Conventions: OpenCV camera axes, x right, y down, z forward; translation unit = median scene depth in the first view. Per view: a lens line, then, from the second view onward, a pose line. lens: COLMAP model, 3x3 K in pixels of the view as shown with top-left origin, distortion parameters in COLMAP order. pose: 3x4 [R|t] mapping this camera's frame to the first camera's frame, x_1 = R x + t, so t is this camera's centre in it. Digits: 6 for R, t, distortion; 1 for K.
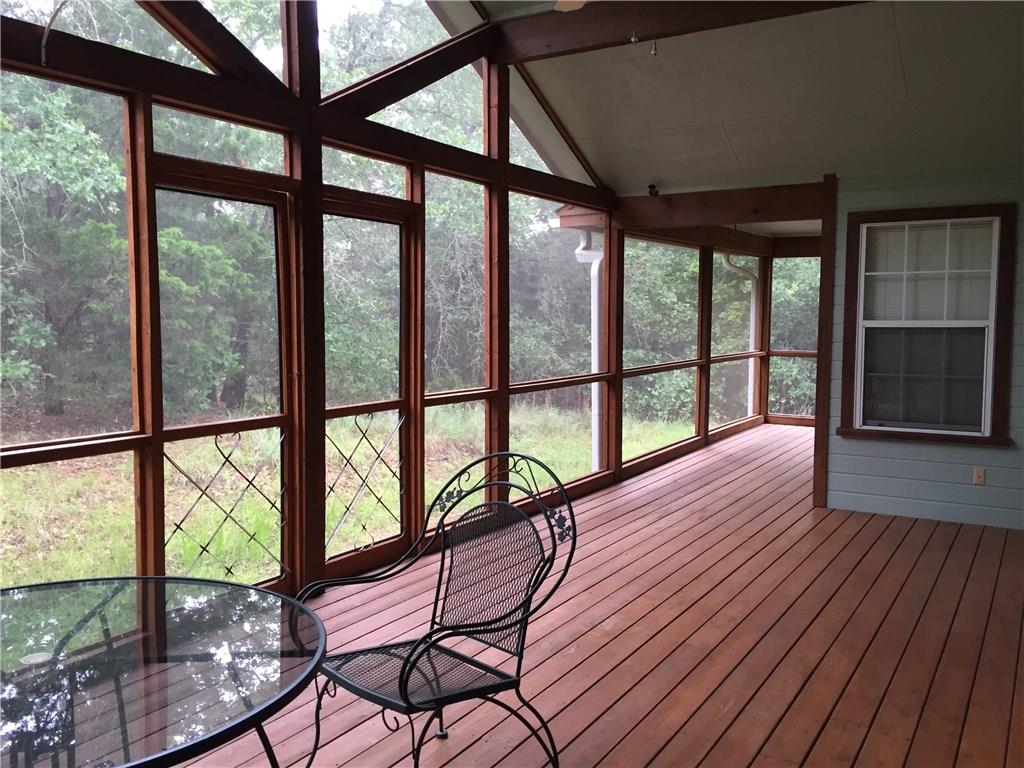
lens RADIAL K [[880.1, 0, 503.1], [0, 880.1, 381.8], [0, 0, 1]] dist [0.050280, -0.106001]
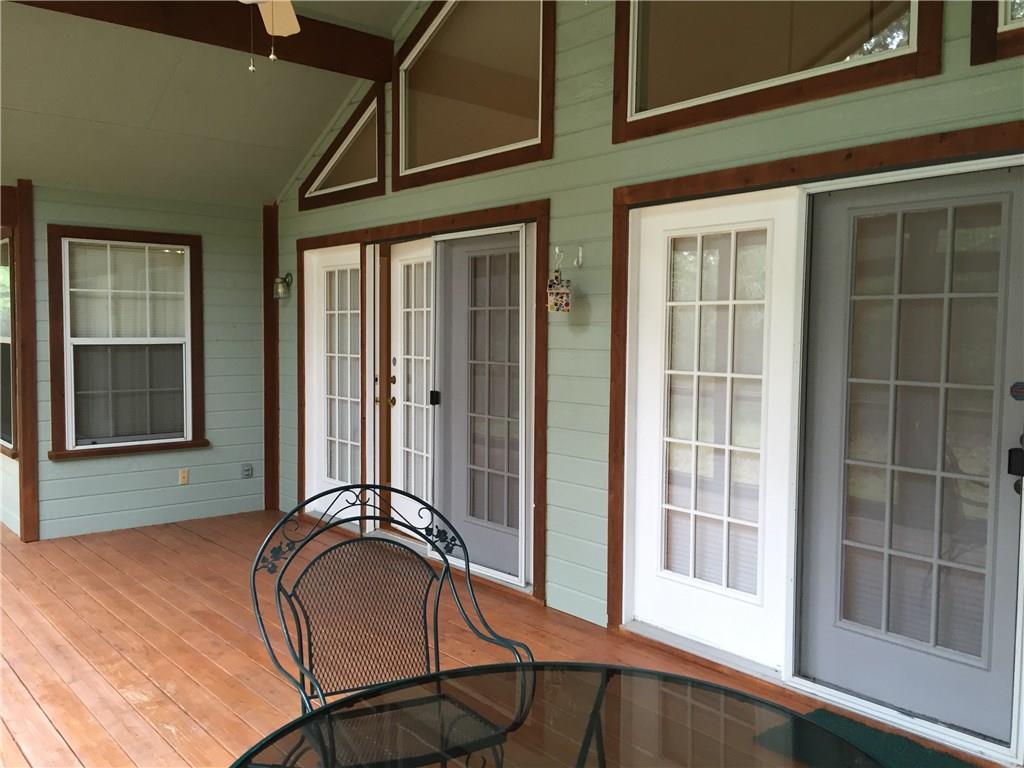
lens RADIAL K [[880.1, 0, 502.7], [0, 880.1, 386.0], [0, 0, 1]] dist [0.050280, -0.106001]
pose [[0.297851, -0.054984, 0.953028, -0.380500], [0.066742, 0.997096, 0.036667, -0.020874], [-0.952276, 0.052686, 0.300656, 0.263367]]
